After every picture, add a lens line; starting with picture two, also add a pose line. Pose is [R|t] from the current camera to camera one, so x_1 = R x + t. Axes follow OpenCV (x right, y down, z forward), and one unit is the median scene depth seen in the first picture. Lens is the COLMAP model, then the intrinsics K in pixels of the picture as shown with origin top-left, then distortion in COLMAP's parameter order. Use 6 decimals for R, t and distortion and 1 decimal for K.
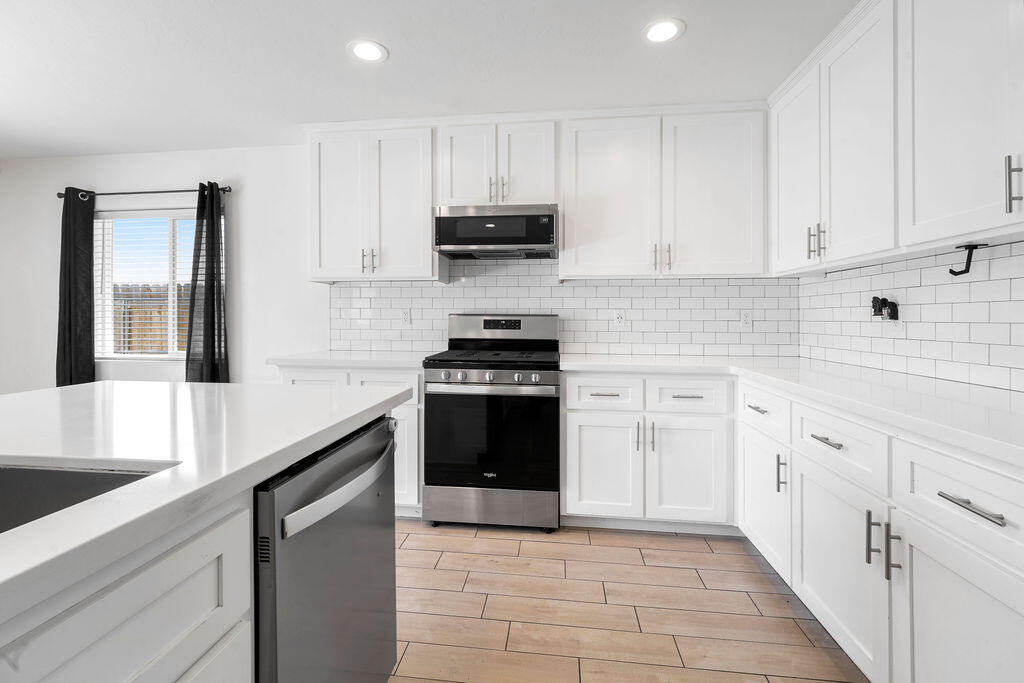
lens RADIAL K [[429.9, 0, 509.8], [0, 429.9, 307.6], [0, 0, 1]] dist [-0.000215, -0.000032]
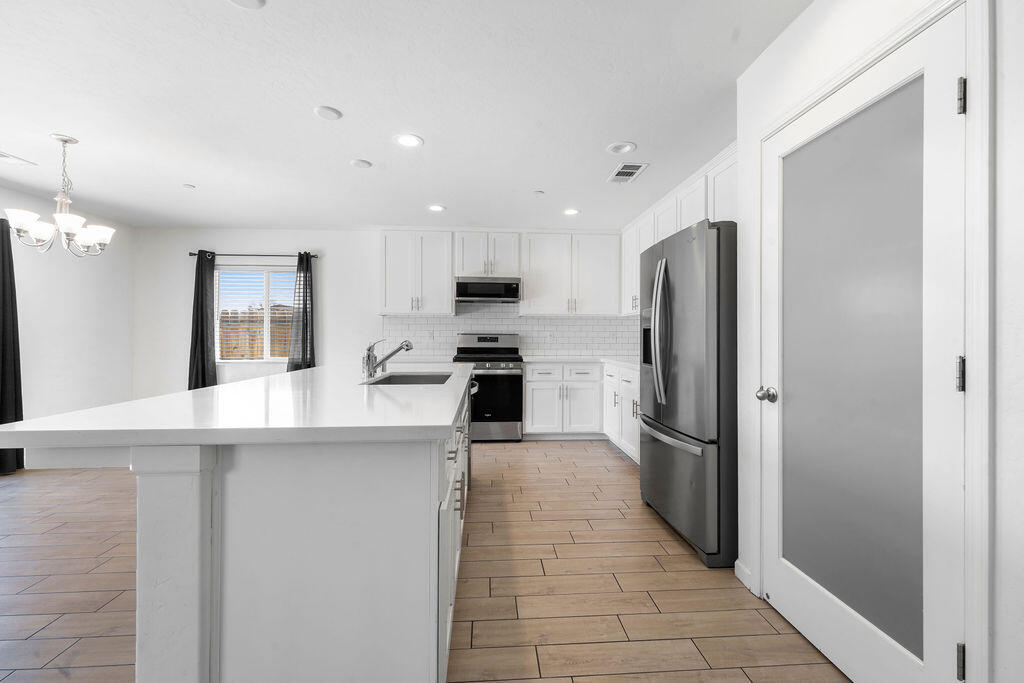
lens RADIAL K [[441.8, 0, 512.7], [0, 441.8, 320.7], [0, 0, 1]] dist [-0.000073, -0.000089]
pose [[0.981552, 0.007224, 0.191061, -0.295735], [-0.005373, 0.999933, -0.010207, -0.023842], [-0.191122, 0.008992, 0.981525, -0.926774]]
